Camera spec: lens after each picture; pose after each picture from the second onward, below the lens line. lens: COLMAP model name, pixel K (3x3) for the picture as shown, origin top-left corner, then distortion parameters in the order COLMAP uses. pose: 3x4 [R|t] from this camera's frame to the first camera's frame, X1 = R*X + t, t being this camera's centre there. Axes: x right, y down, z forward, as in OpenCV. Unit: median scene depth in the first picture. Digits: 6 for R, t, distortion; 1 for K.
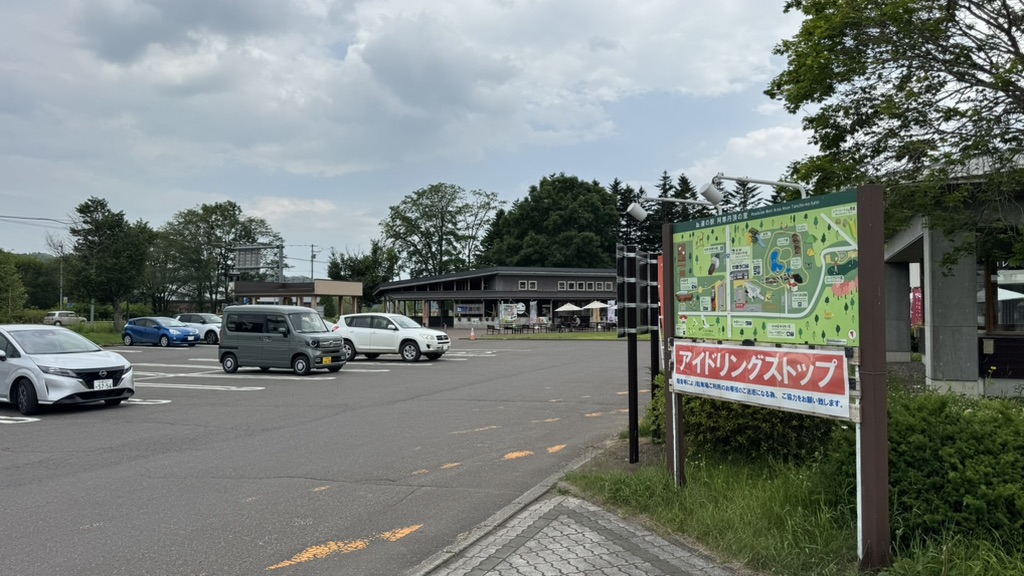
lens RADIAL K [[706.0, 0, 530.3], [0, 706.0, 282.1], [0, 0, 1]] dist [0.045673, -0.047897]
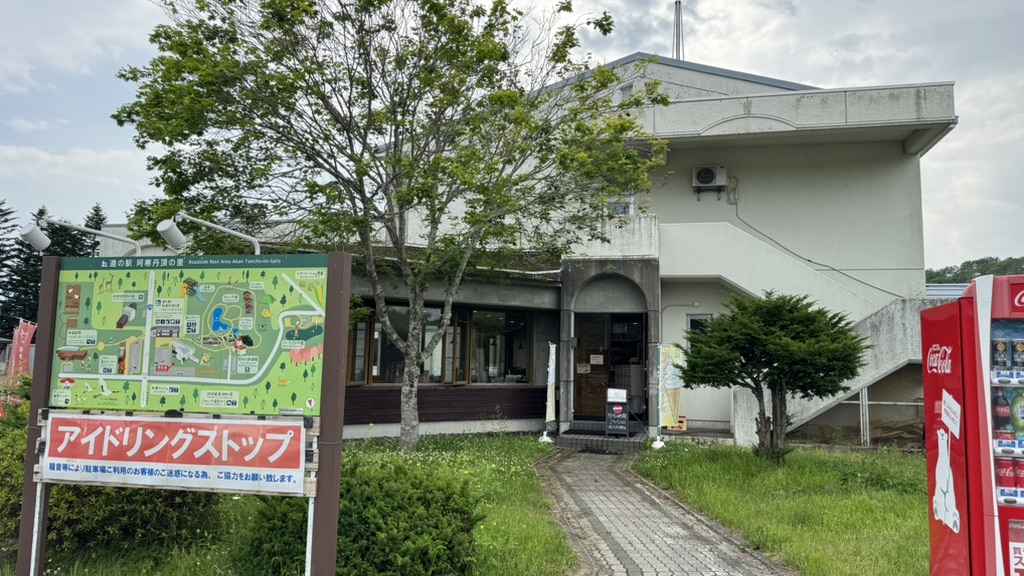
lens RADIAL K [[706.0, 0, 511.2], [0, 706.0, 283.2], [0, 0, 1]] dist [0.045673, -0.047897]
pose [[0.598919, 0.108303, 0.793452, -0.136051], [-0.055252, 0.994040, -0.093977, -0.010593], [-0.798901, 0.012445, 0.601334, 0.171609]]
